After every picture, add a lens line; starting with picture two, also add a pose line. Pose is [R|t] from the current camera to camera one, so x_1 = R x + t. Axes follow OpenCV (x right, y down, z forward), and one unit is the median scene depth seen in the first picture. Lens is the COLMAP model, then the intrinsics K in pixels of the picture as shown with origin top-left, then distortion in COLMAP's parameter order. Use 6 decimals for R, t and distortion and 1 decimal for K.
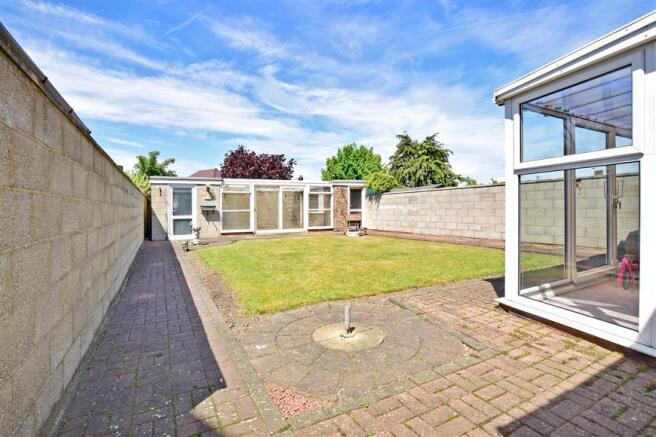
lens RADIAL K [[309.6, 0, 325.3], [0, 309.6, 212.2], [0, 0, 1]] dist [-0.008737, 0.000041]
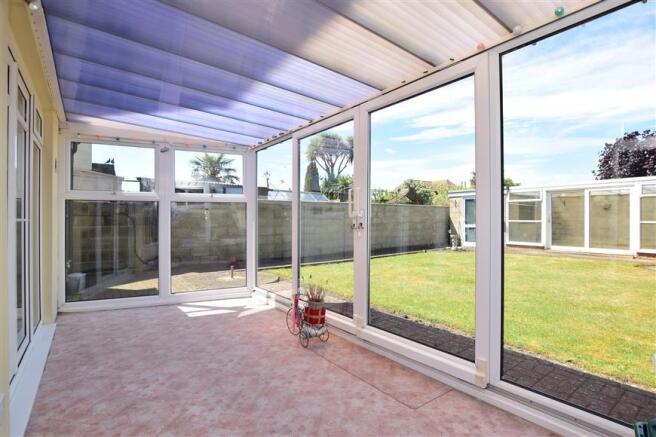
lens RADIAL K [[328.3, 0, 320.8], [0, 328.3, 217.5], [0, 0, 1]] dist [-0.021229, 0.001567]
pose [[0.173328, 0.010257, -0.984811, 0.555837], [-0.018317, 0.999806, 0.007189, -0.011795], [0.984694, 0.016793, 0.173483, 0.257668]]
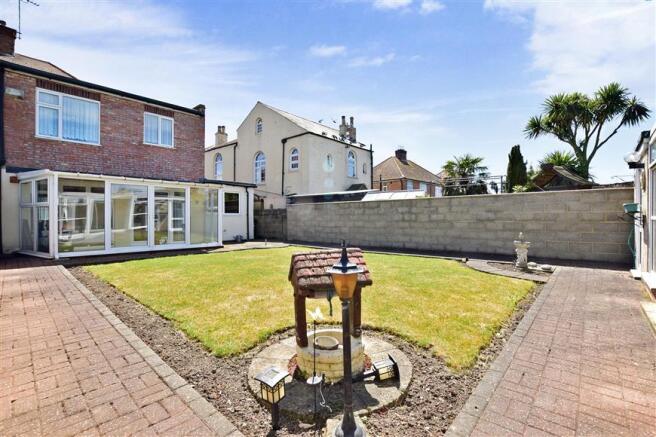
lens RADIAL K [[295.0, 0, 328.5], [0, 295.0, 218.8], [0, 0, 1]] dist [-0.009469, 0.000056]
pose [[-0.939125, 0.025281, -0.342645, 0.147267], [0.015718, 0.999406, 0.030656, -0.020890], [0.343217, 0.023404, -0.938964, 1.188285]]
